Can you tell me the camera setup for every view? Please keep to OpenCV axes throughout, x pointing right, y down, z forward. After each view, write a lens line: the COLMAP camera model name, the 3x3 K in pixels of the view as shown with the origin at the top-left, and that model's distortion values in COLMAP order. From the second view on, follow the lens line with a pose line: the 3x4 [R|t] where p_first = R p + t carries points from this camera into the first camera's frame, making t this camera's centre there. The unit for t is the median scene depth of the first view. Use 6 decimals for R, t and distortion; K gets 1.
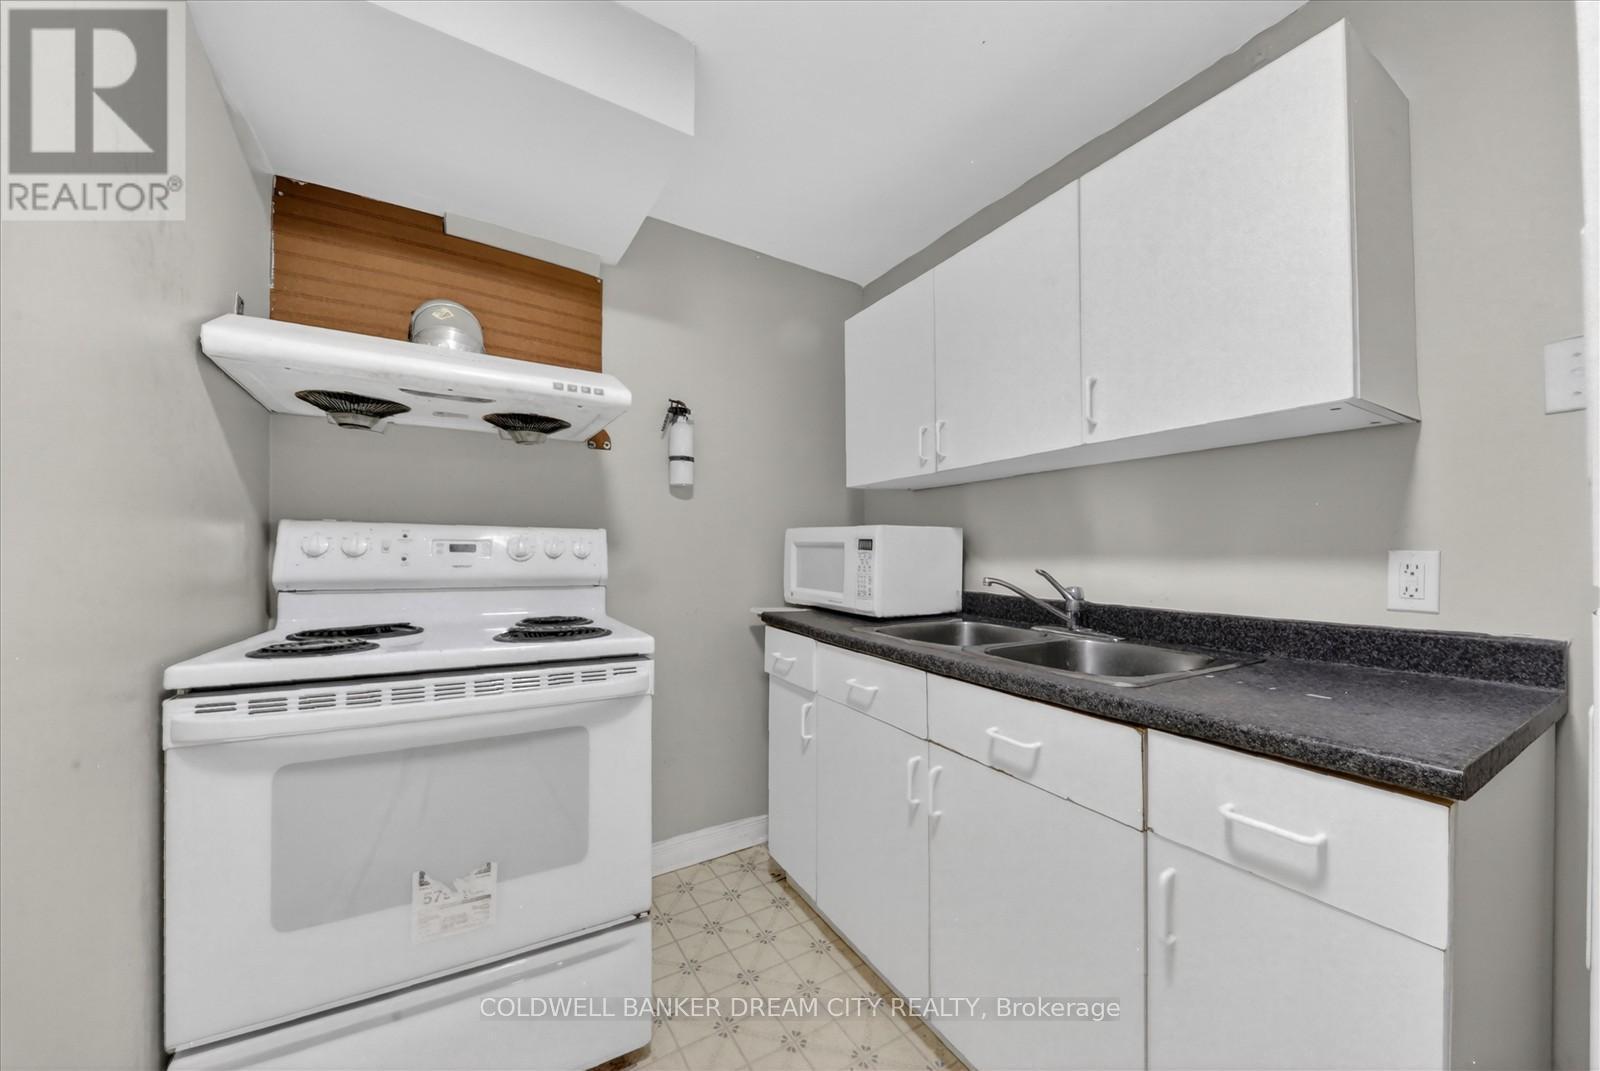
lens RADIAL K [[558.4, 0, 806.0], [0, 558.4, 549.5], [0, 0, 1]] dist [-0.006297, -0.000609]
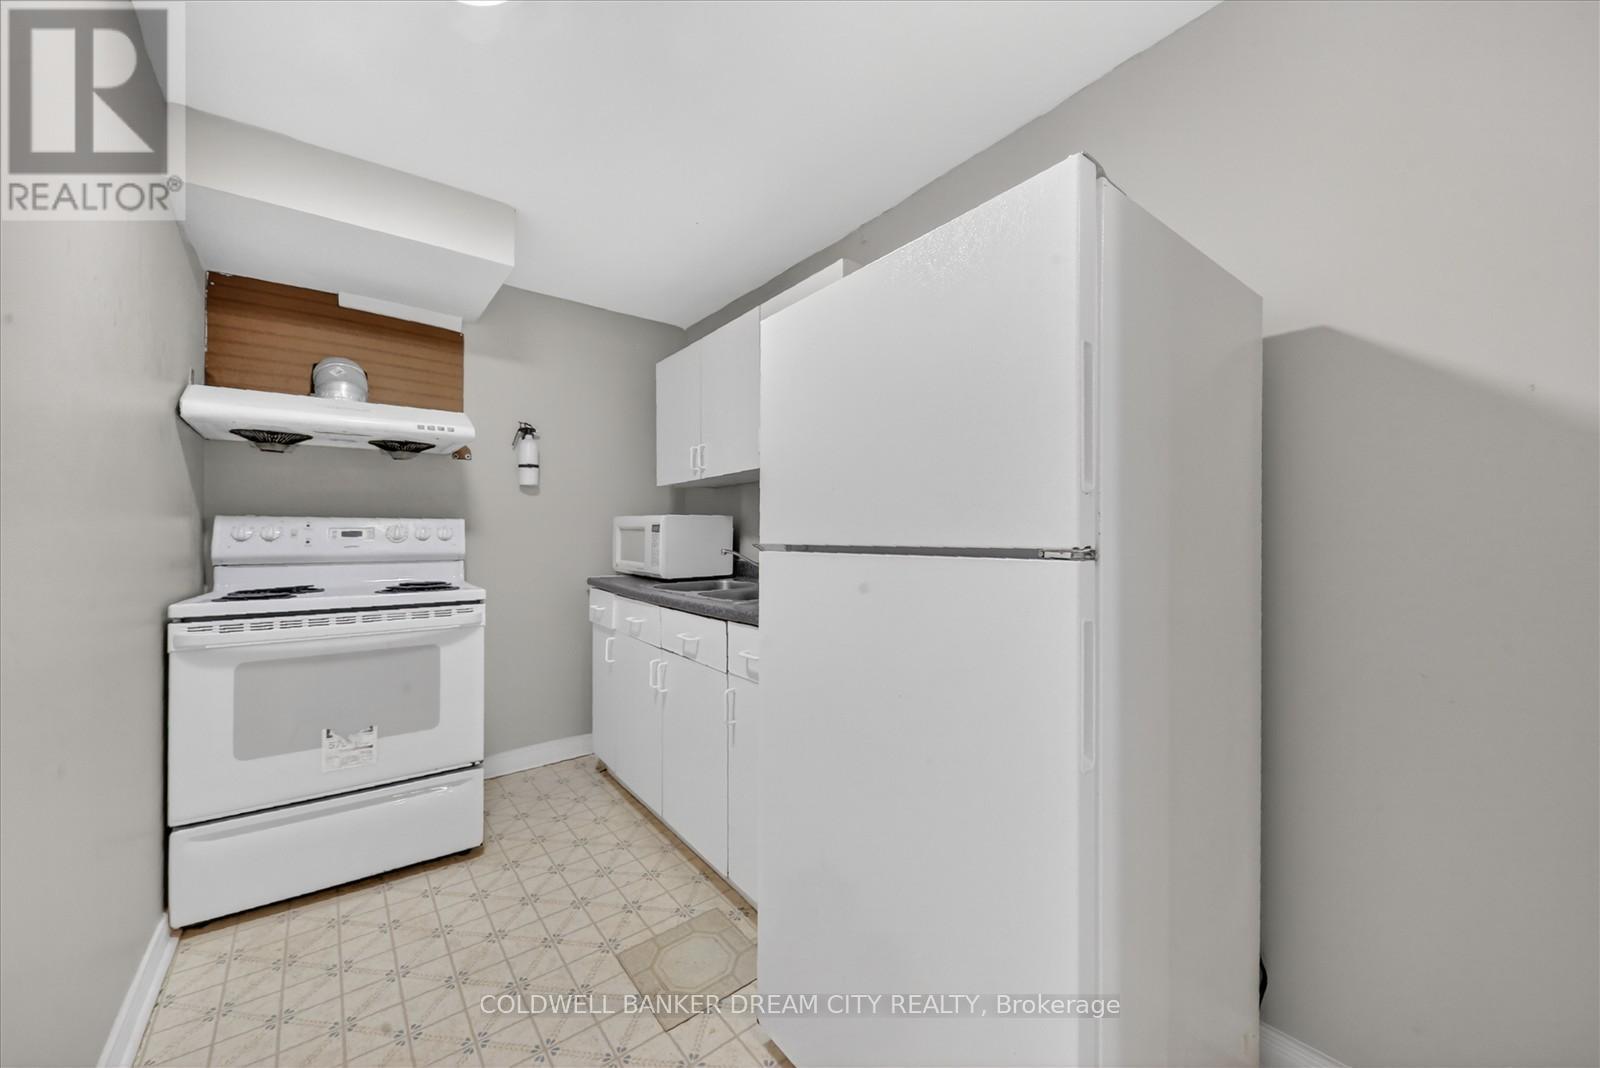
lens RADIAL K [[558.4, 0, 793.8], [0, 558.4, 524.8], [0, 0, 1]] dist [-0.006297, -0.000609]
pose [[0.992519, -0.009207, 0.121743, 0.343600], [0.010443, 0.999900, -0.009517, -0.001046], [-0.121643, 0.010717, 0.992516, -0.572633]]
